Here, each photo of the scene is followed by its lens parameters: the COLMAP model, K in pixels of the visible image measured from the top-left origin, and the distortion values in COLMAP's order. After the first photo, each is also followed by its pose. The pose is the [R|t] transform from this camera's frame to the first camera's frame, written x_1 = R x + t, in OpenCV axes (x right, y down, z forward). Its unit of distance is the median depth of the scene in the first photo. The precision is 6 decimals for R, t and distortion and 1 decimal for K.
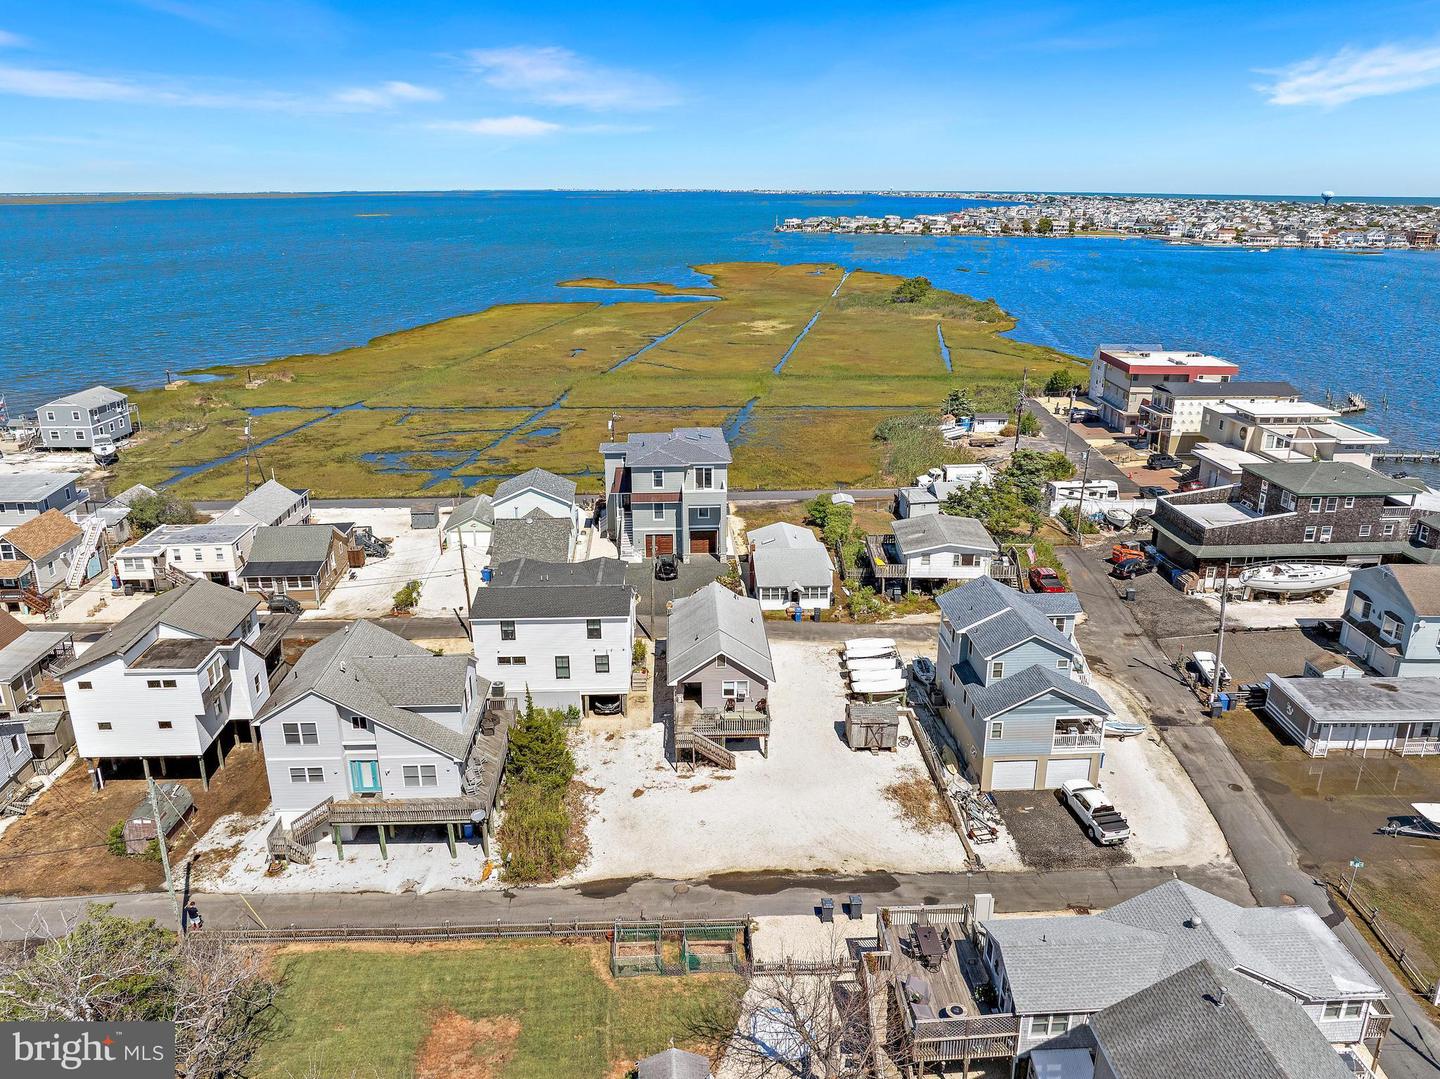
lens RADIAL K [[1030.2, 0, 720.0], [0, 1030.2, 539.5], [0, 0, 1]] dist [-0.030685, -0.004028]
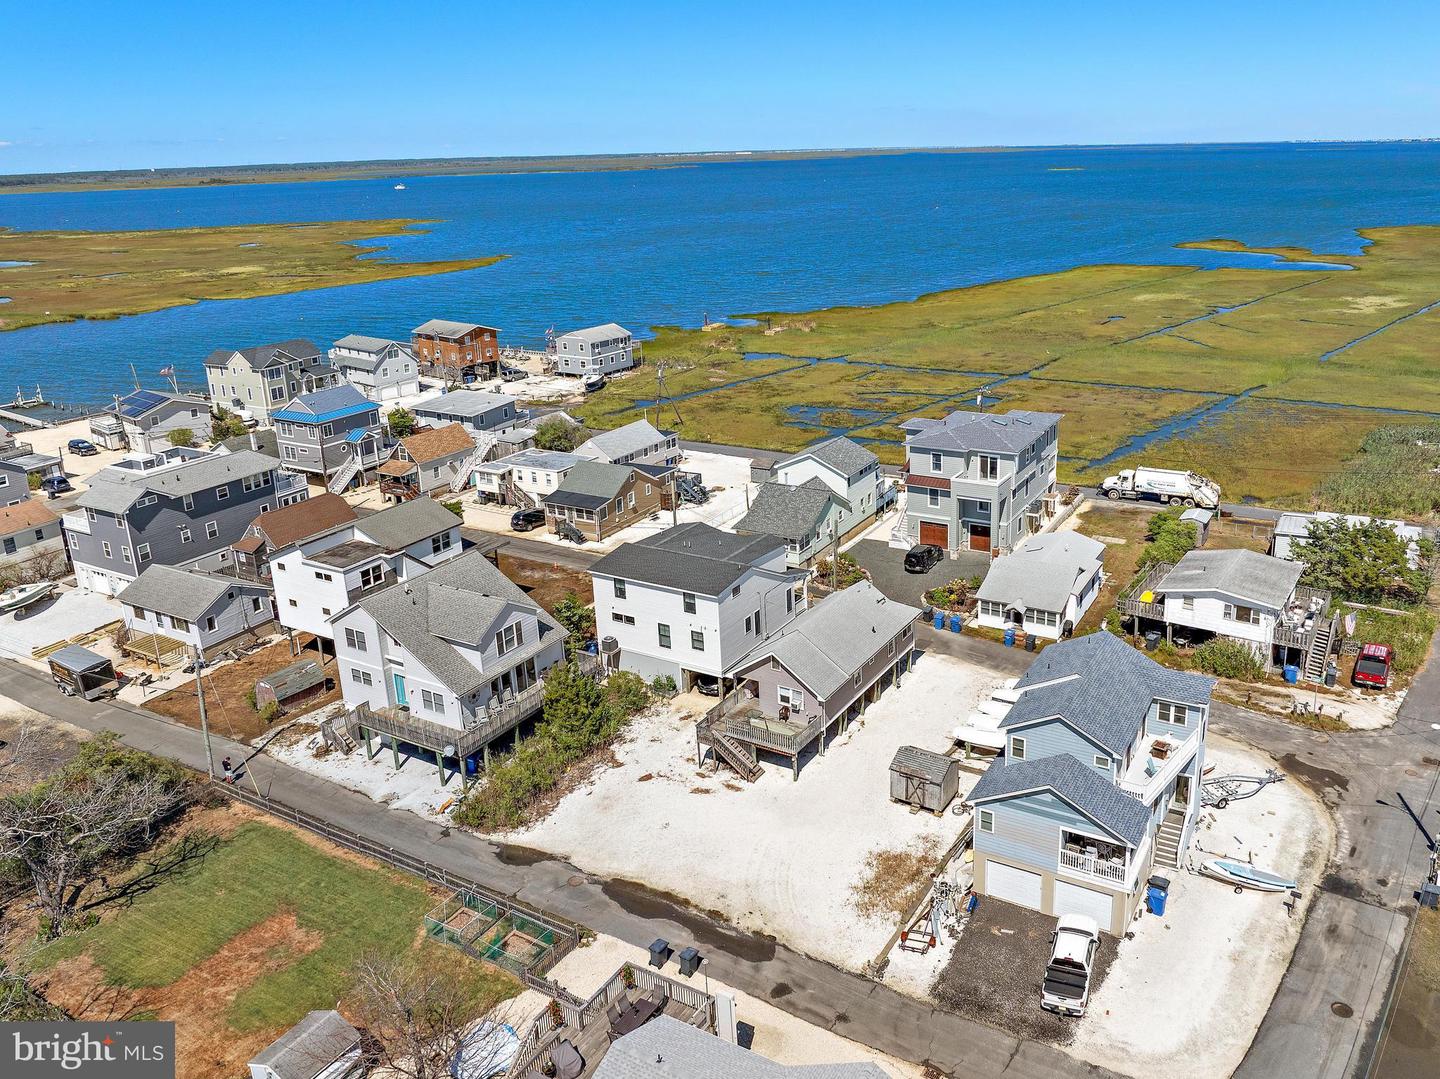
lens RADIAL K [[1079.6, 0, 816.0], [0, 1079.6, 499.8], [0, 0, 1]] dist [-0.022600, -0.002227]
pose [[0.852899, 0.140319, -0.502865, 0.364842], [-0.144331, 0.989038, 0.031184, -0.044174], [0.501728, 0.045982, 0.863802, 0.140480]]
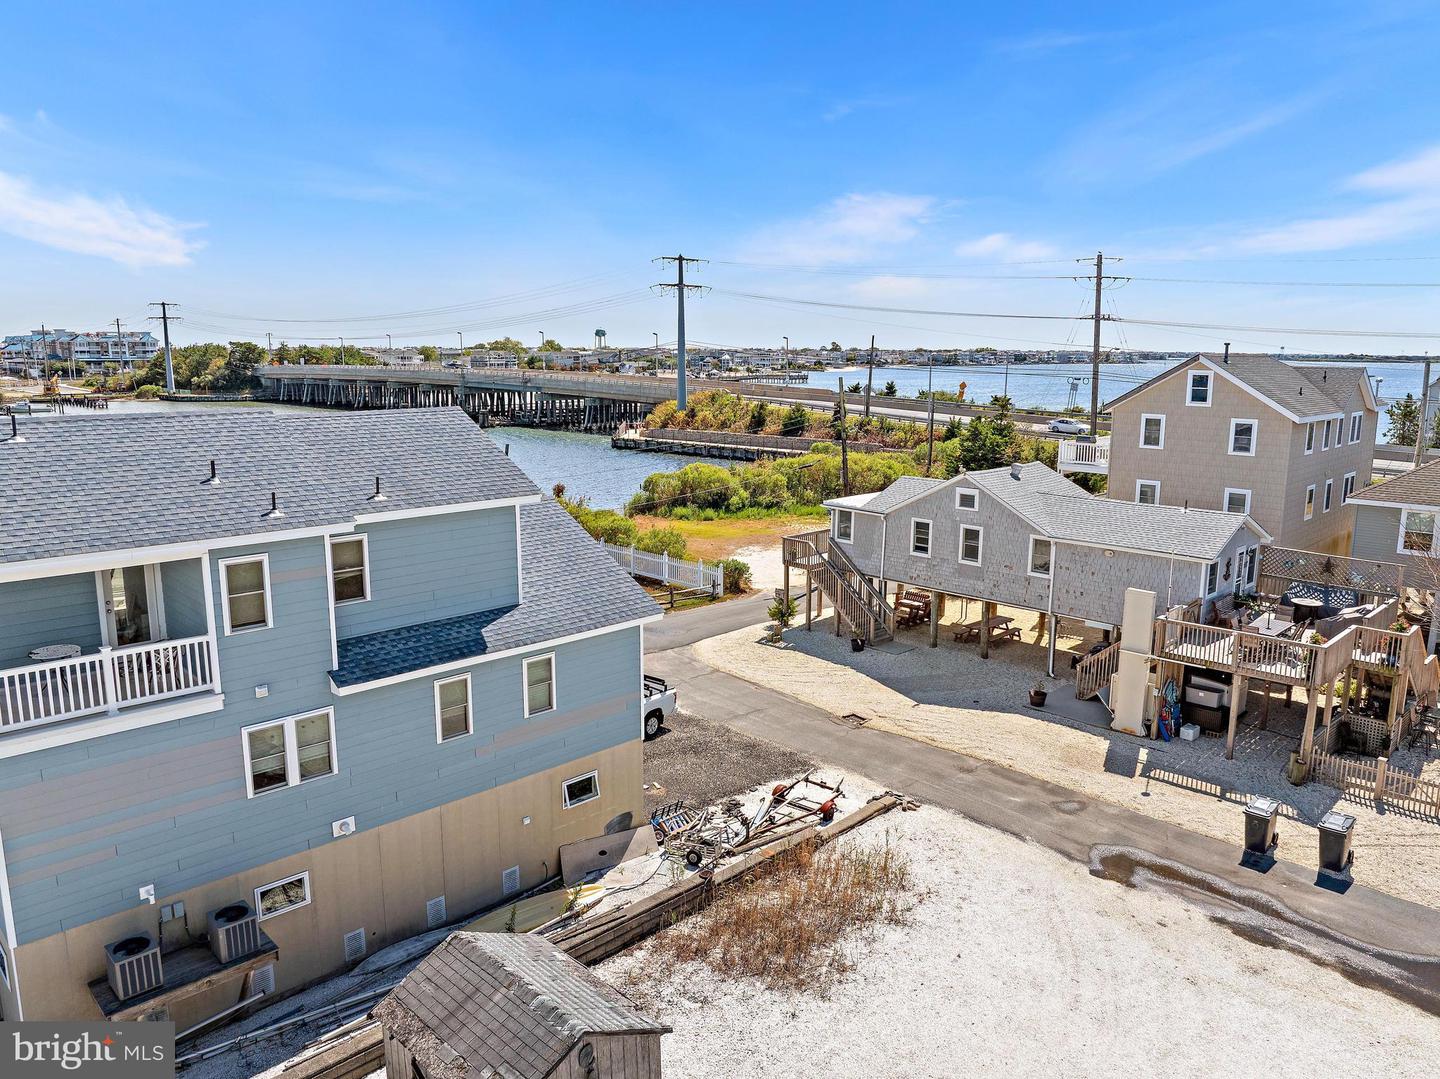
lens RADIAL K [[1015.8, 0, 720.0], [0, 1015.8, 539.5], [0, 0, 1]] dist [-0.040123, 0.005619]
pose [[-0.666585, -0.139443, 0.732270, -0.007889], [0.237000, 0.891730, 0.385549, 0.013040], [-0.706749, 0.430550, -0.561366, 0.785887]]
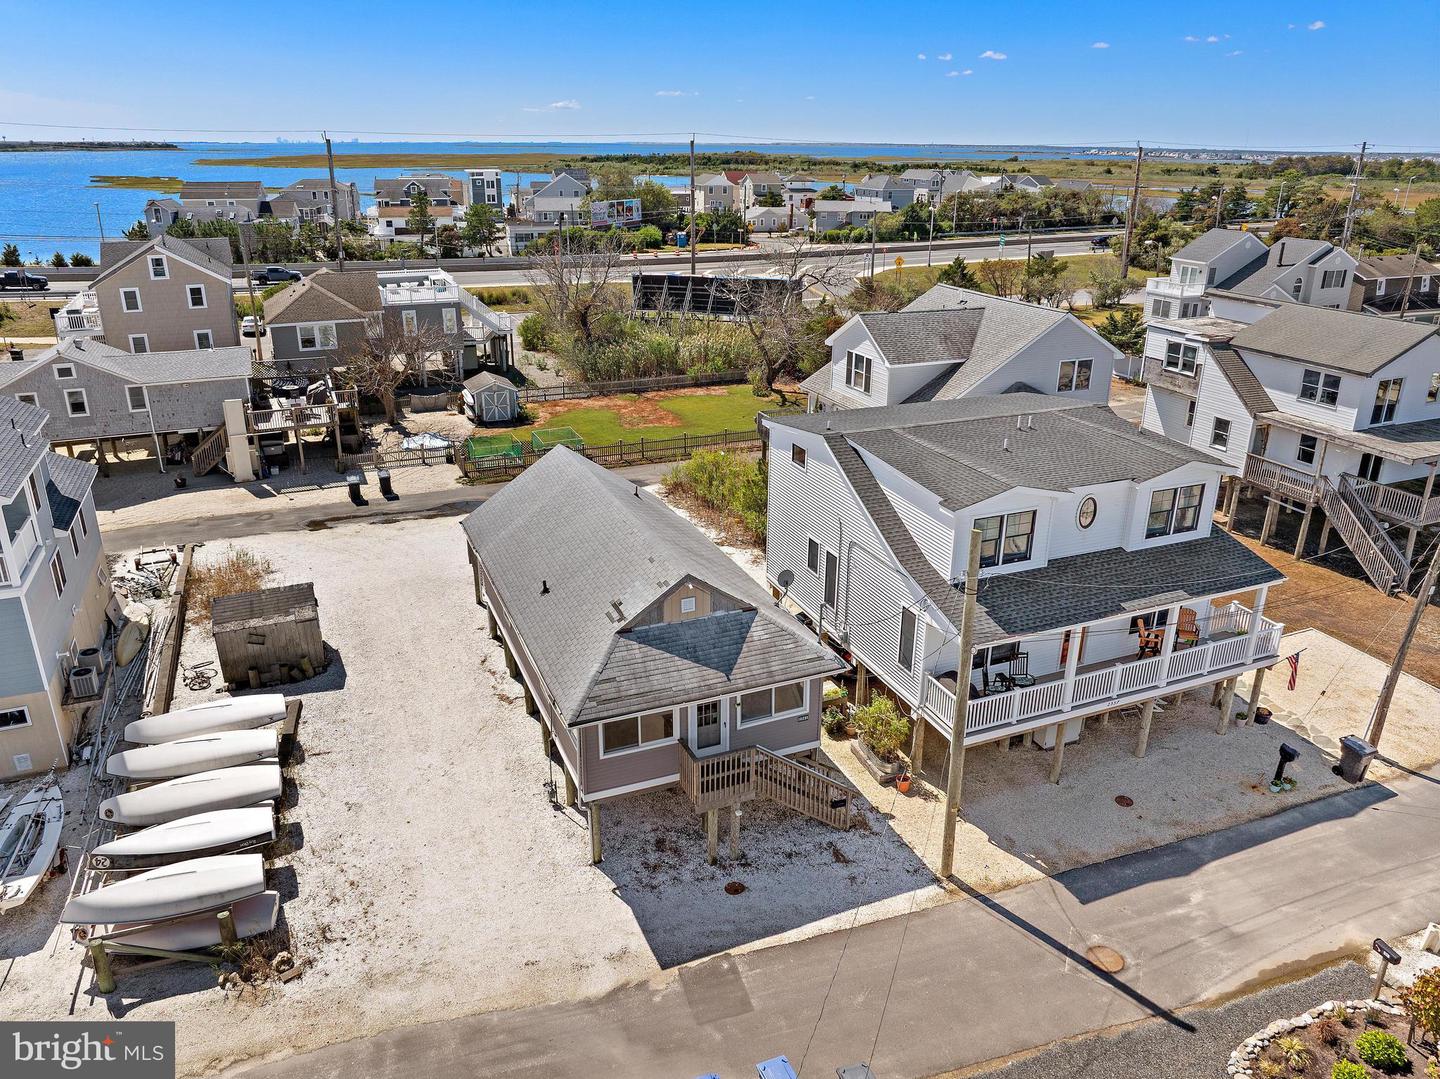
lens RADIAL K [[1015.8, 0, 720.0], [0, 1015.8, 539.5], [0, 0, 1]] dist [-0.040123, 0.005619]
pose [[-0.936519, 0.120479, -0.329267, 0.074325], [-0.121509, 0.769387, 0.627120, -0.141411], [0.328889, 0.627319, -0.705906, 1.051120]]
